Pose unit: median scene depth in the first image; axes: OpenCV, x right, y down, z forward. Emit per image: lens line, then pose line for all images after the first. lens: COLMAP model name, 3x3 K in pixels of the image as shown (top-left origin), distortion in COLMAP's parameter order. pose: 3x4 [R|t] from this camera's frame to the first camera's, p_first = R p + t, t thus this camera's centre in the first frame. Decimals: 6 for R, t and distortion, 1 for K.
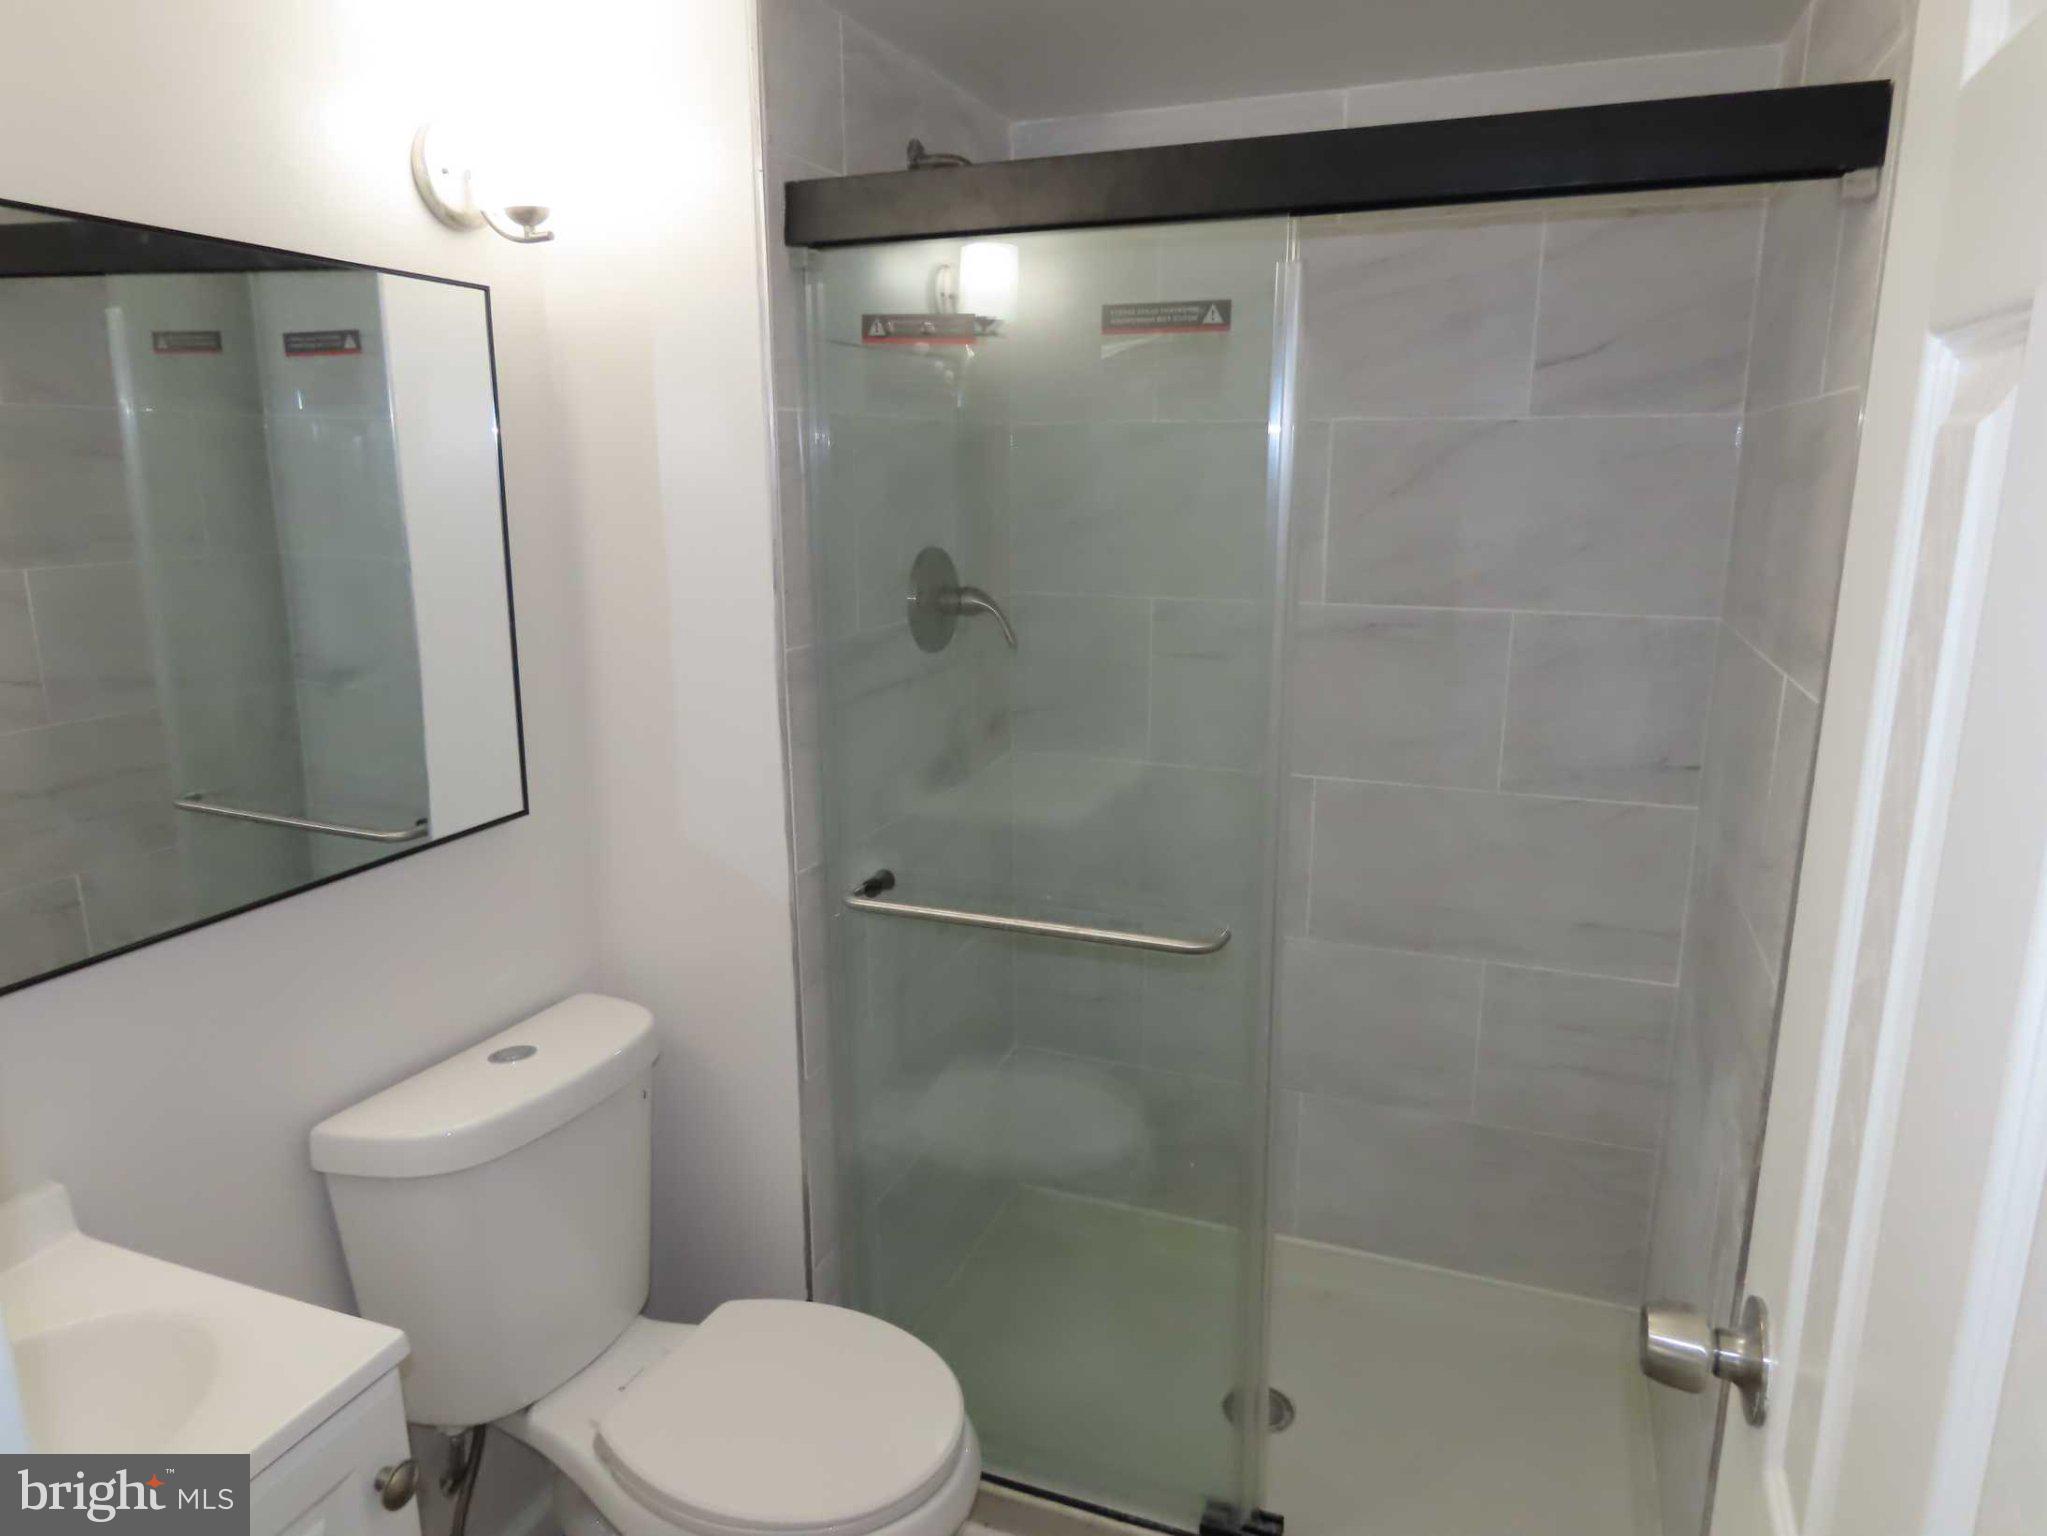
lens RADIAL K [[1295.2, 0, 1017.0], [0, 1295.2, 773.5], [0, 0, 1]] dist [-0.021930, 0.000712]
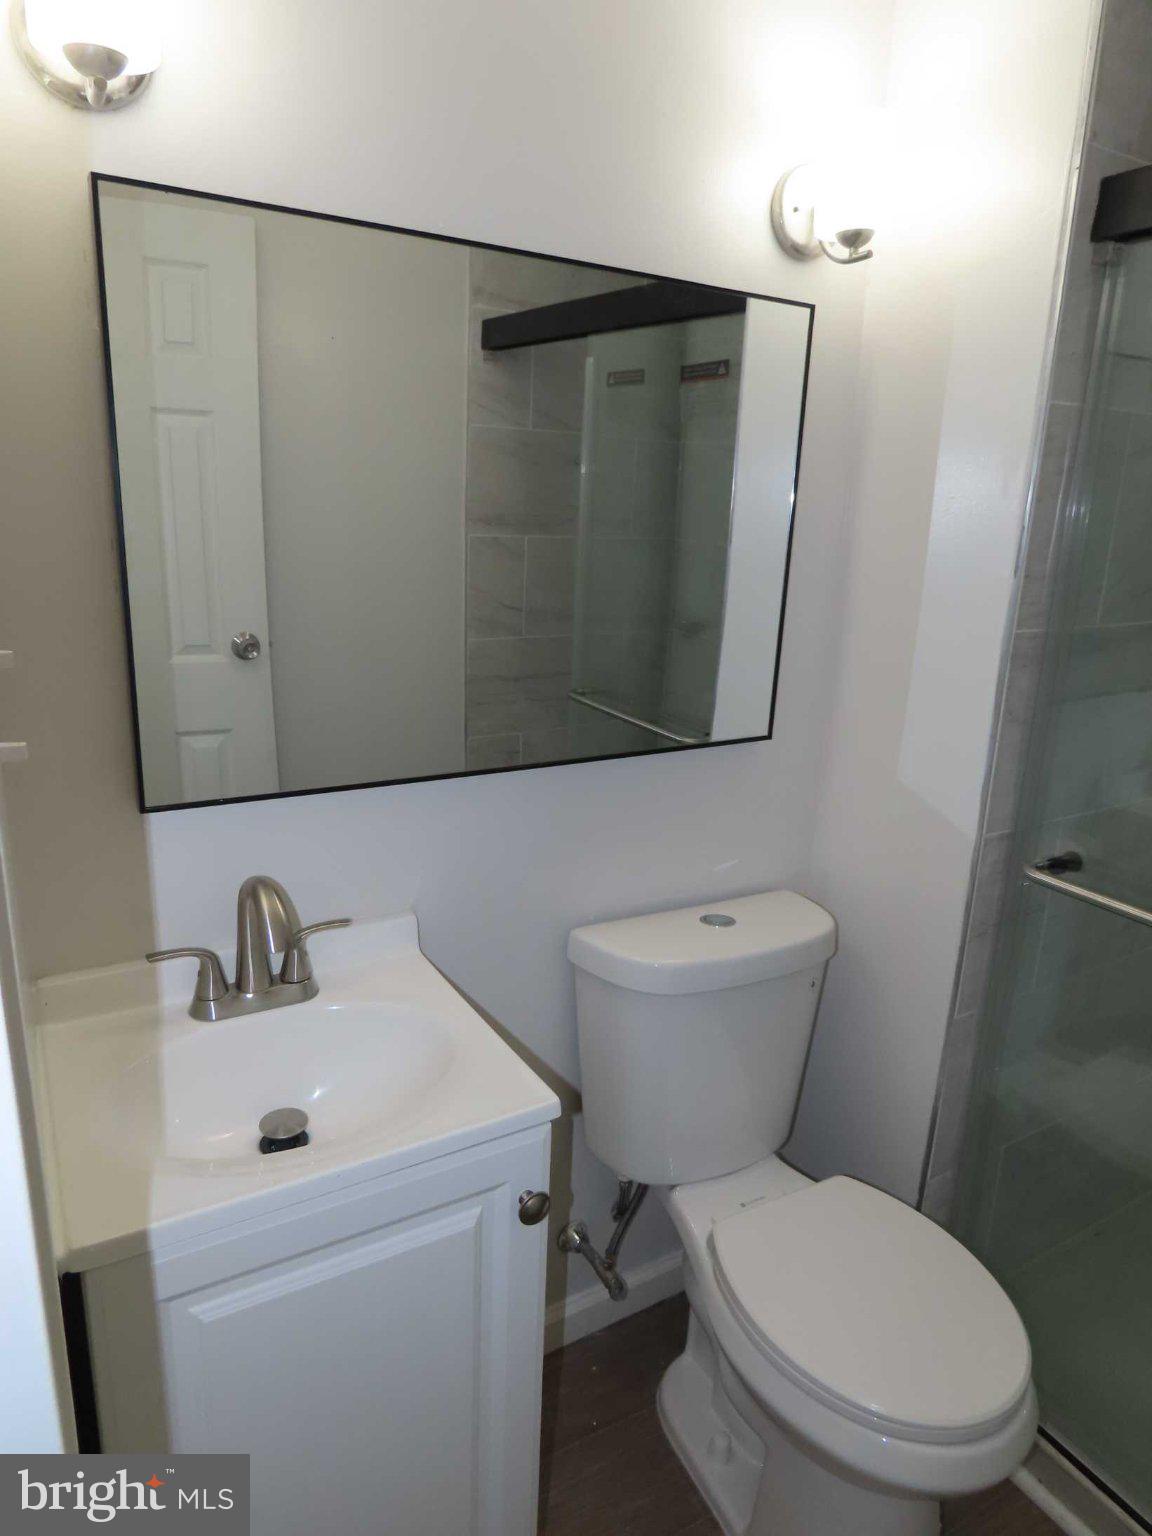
lens RADIAL K [[971.9, 0, 549.1], [0, 971.9, 768.4], [0, 0, 1]] dist [-0.021930, 0.000712]
pose [[0.779990, 0.194252, -0.594879, 0.020535], [-0.175327, 0.980365, 0.090245, 0.012340], [0.600729, 0.033908, 0.798733, 0.123895]]
